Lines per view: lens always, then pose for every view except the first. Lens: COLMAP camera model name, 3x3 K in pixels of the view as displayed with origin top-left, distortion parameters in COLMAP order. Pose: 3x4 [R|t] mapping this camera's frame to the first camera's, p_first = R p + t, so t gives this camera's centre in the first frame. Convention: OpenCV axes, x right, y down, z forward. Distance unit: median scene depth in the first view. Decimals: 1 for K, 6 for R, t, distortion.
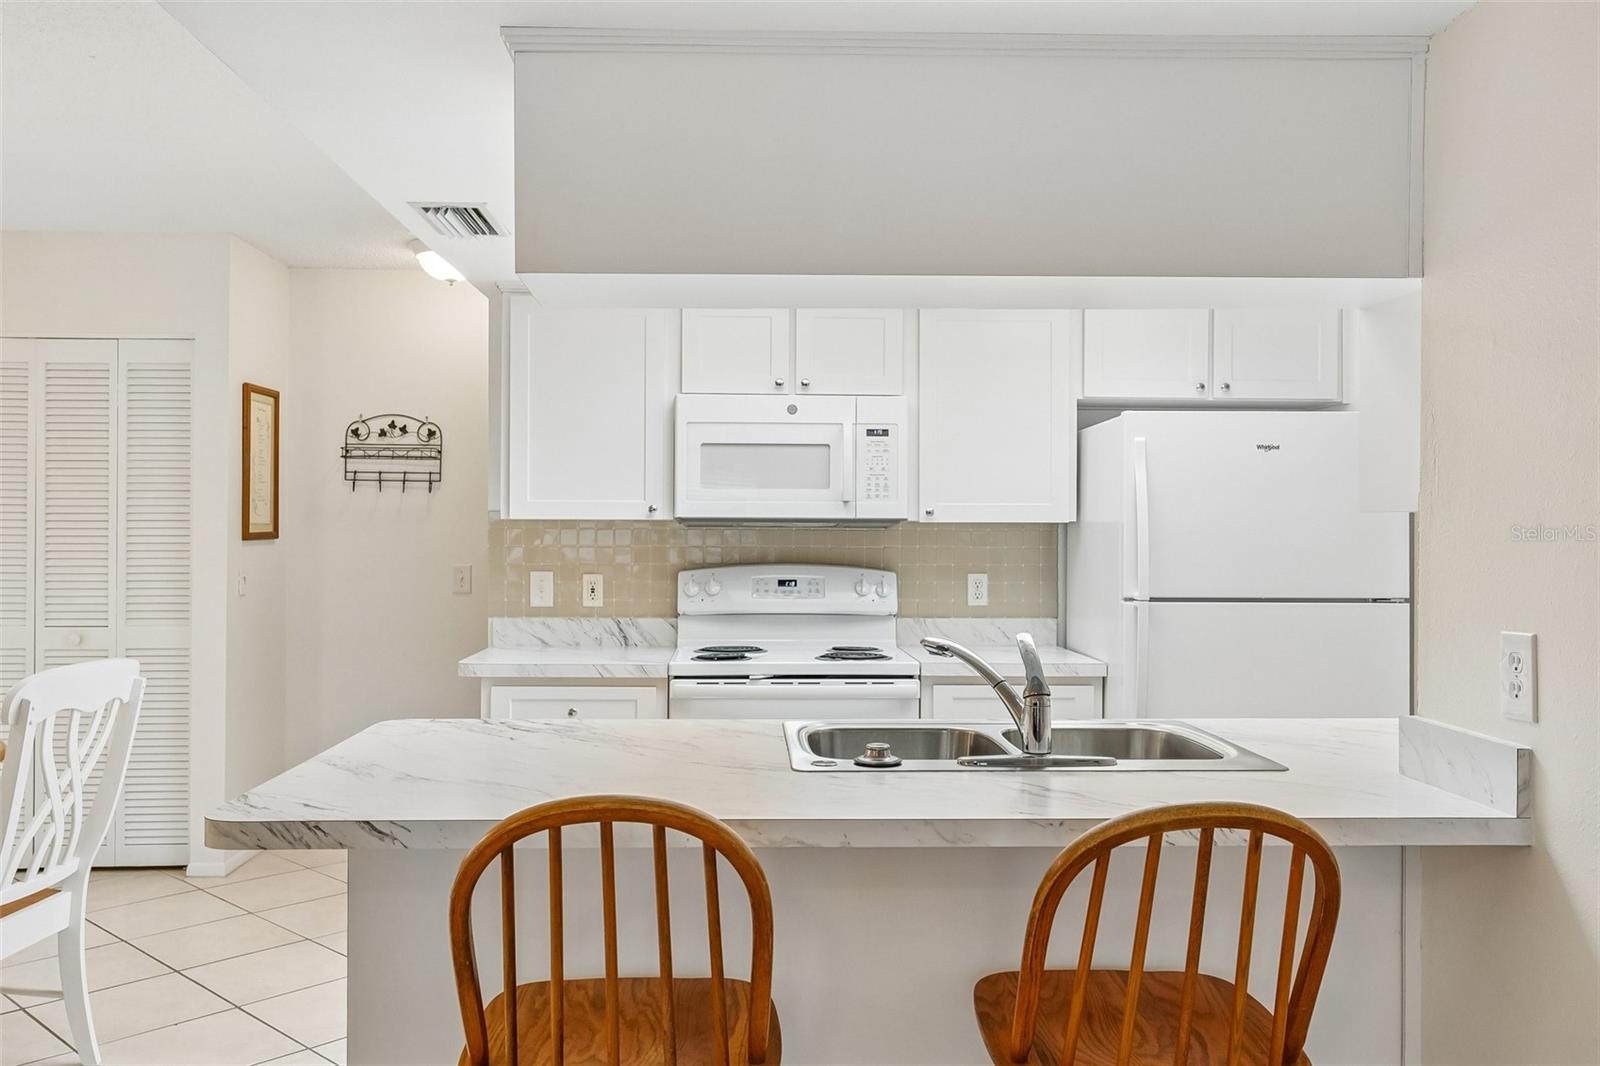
lens RADIAL K [[1308.9, 0, 820.8], [0, 1308.9, 544.2], [0, 0, 1]] dist [0.022687, -0.017605]
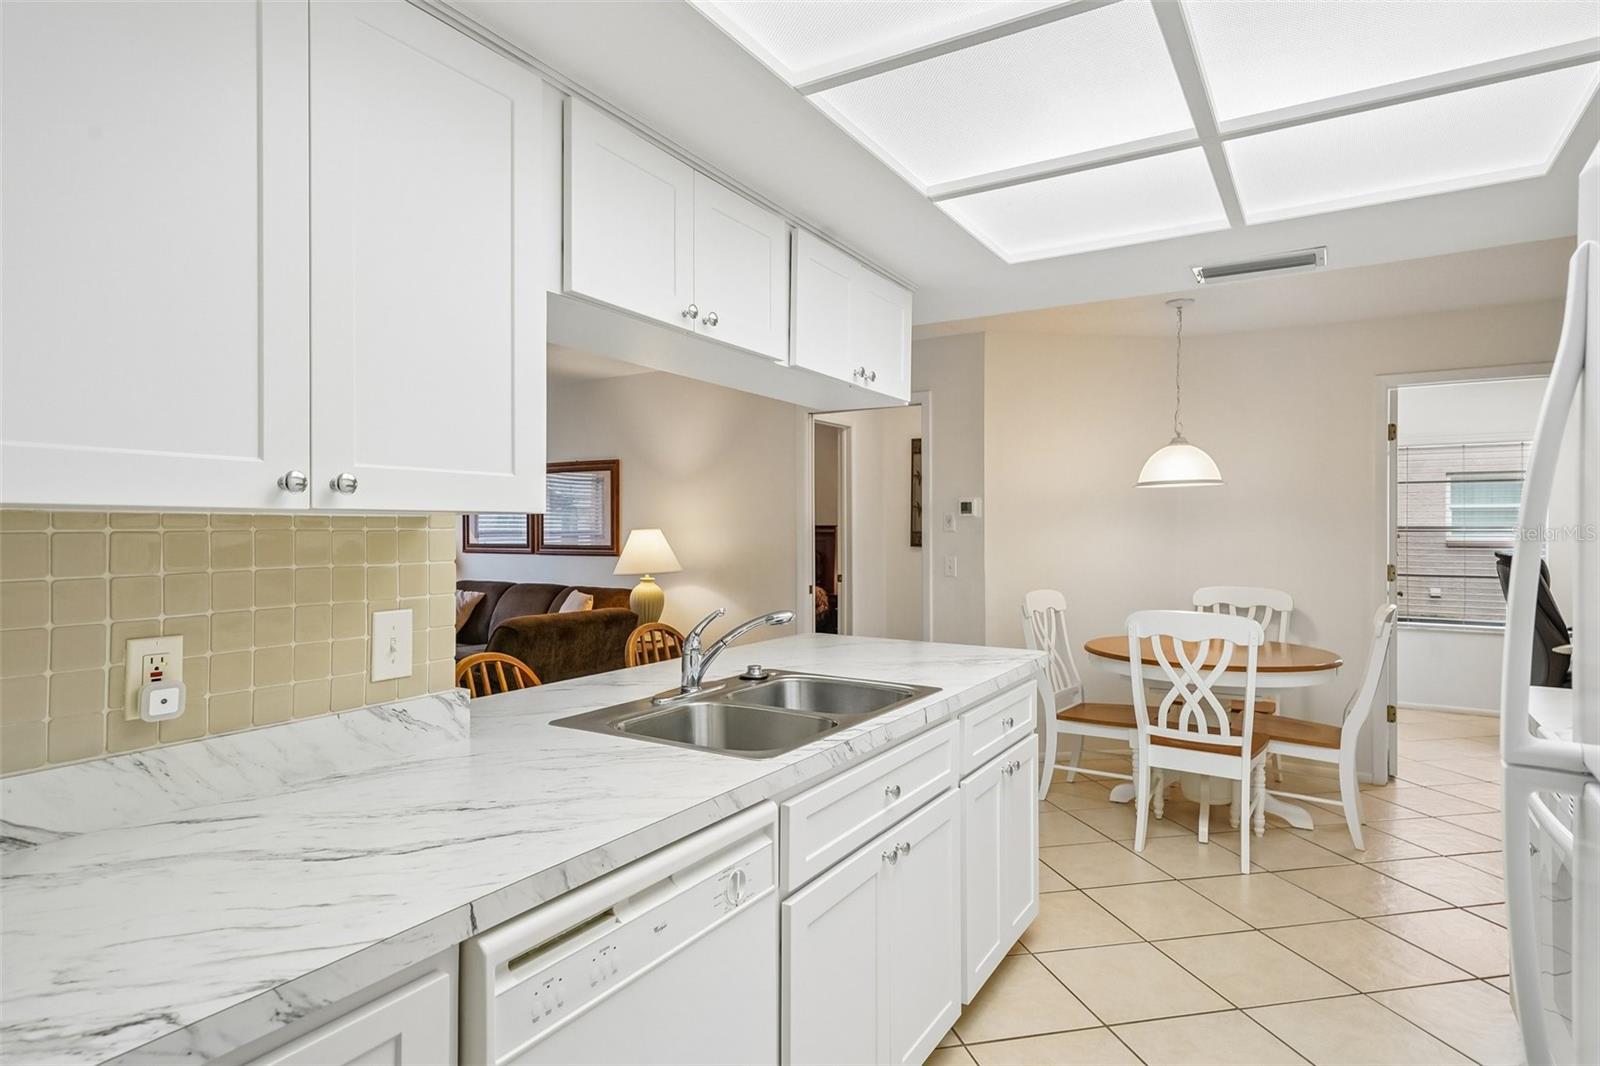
lens RADIAL K [[884.4, 0, 788.2], [0, 884.4, 520.0], [0, 0, 1]] dist [0.005160, 0.000160]
pose [[-0.583097, -0.010770, -0.812331, 0.452135], [-0.012798, 0.999910, -0.004070, -0.010623], [0.812301, 0.008023, -0.583183, 0.856075]]
